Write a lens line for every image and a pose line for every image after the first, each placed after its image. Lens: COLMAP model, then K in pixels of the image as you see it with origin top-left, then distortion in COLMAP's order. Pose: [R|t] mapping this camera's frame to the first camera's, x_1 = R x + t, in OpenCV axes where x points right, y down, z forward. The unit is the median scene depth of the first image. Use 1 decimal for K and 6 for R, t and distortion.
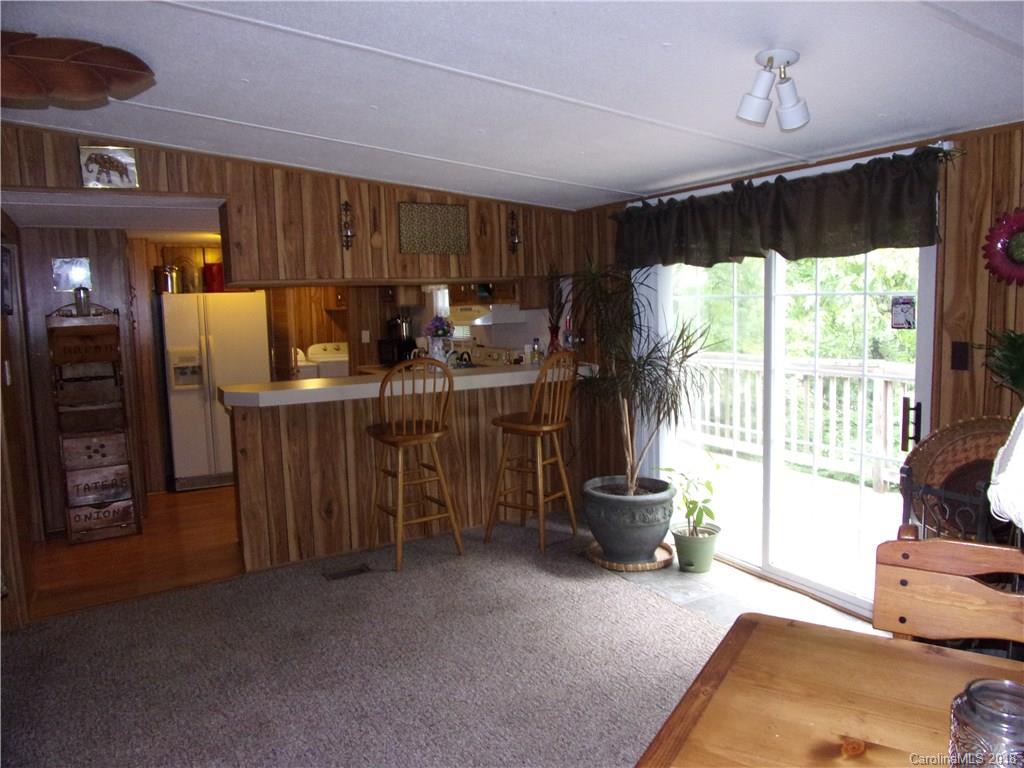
lens RADIAL K [[728.0, 0, 510.3], [0, 728.0, 388.9], [0, 0, 1]] dist [-0.072886, 0.021217]
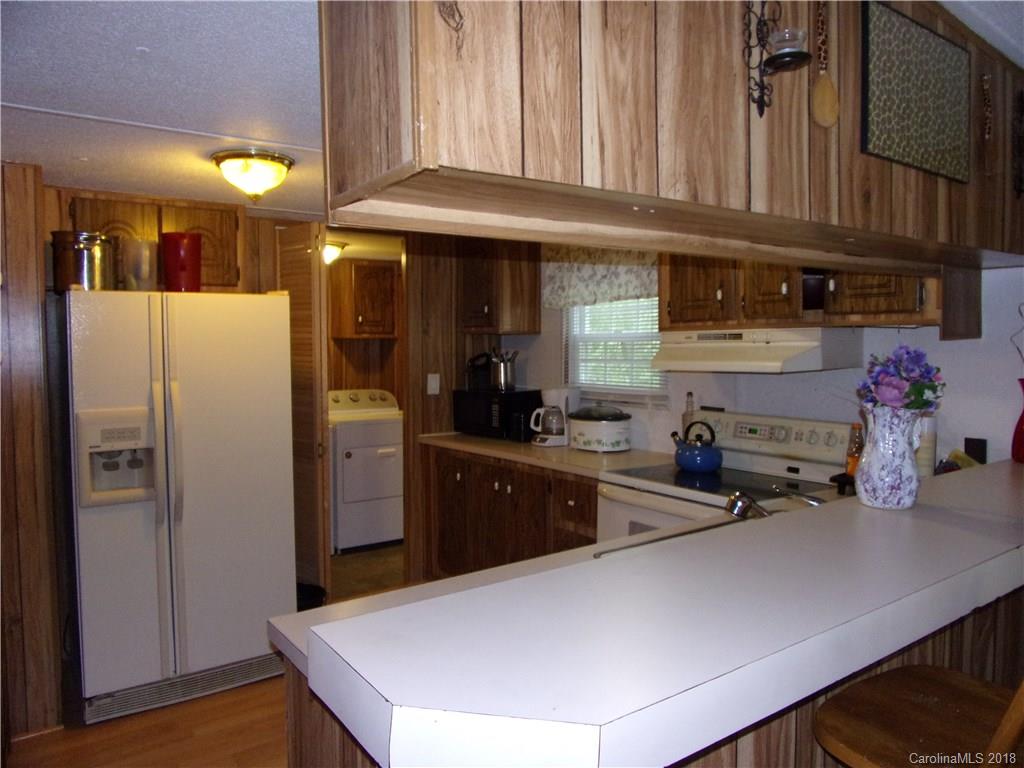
lens RADIAL K [[728.0, 0, 519.6], [0, 728.0, 379.7], [0, 0, 1]] dist [-0.072886, 0.021217]
pose [[0.992694, 0.013358, 0.119921, -0.248817], [-0.005374, 0.997761, -0.066660, -0.045495], [-0.120543, 0.065528, 0.990543, 0.510556]]
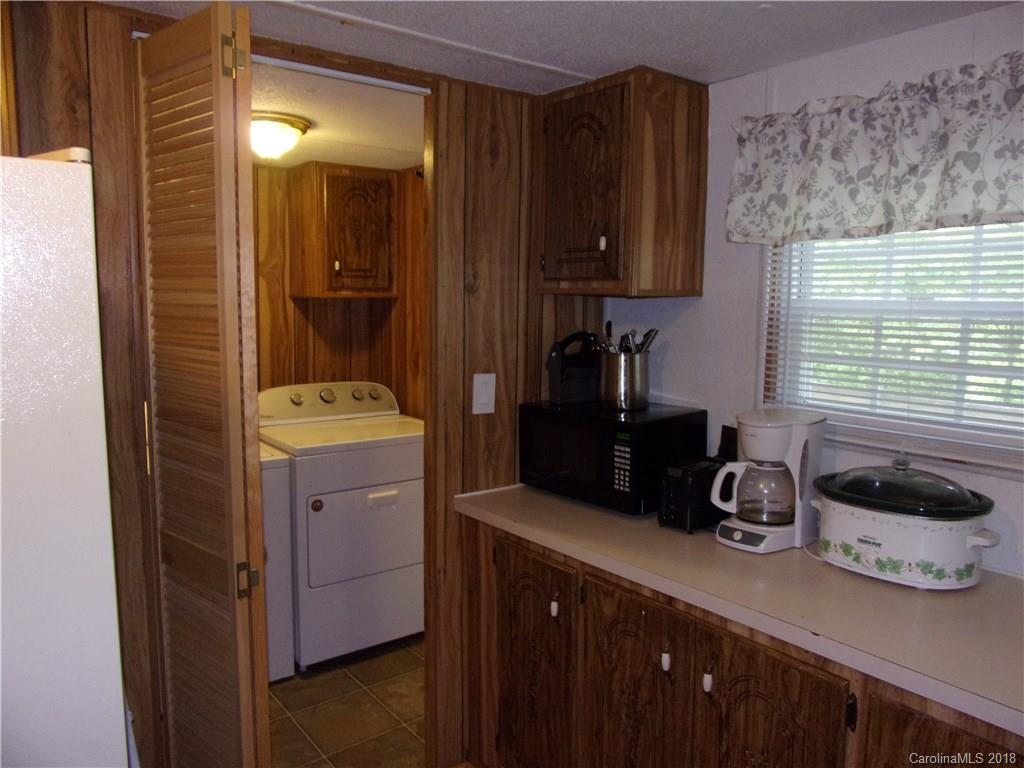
lens RADIAL K [[728.0, 0, 508.8], [0, 728.0, 382.0], [0, 0, 1]] dist [-0.072886, 0.021217]
pose [[0.990217, 0.014765, 0.138752, -0.285598], [-0.014580, 0.999891, -0.002350, -0.094589], [-0.138772, 0.000304, 0.990324, 0.876711]]
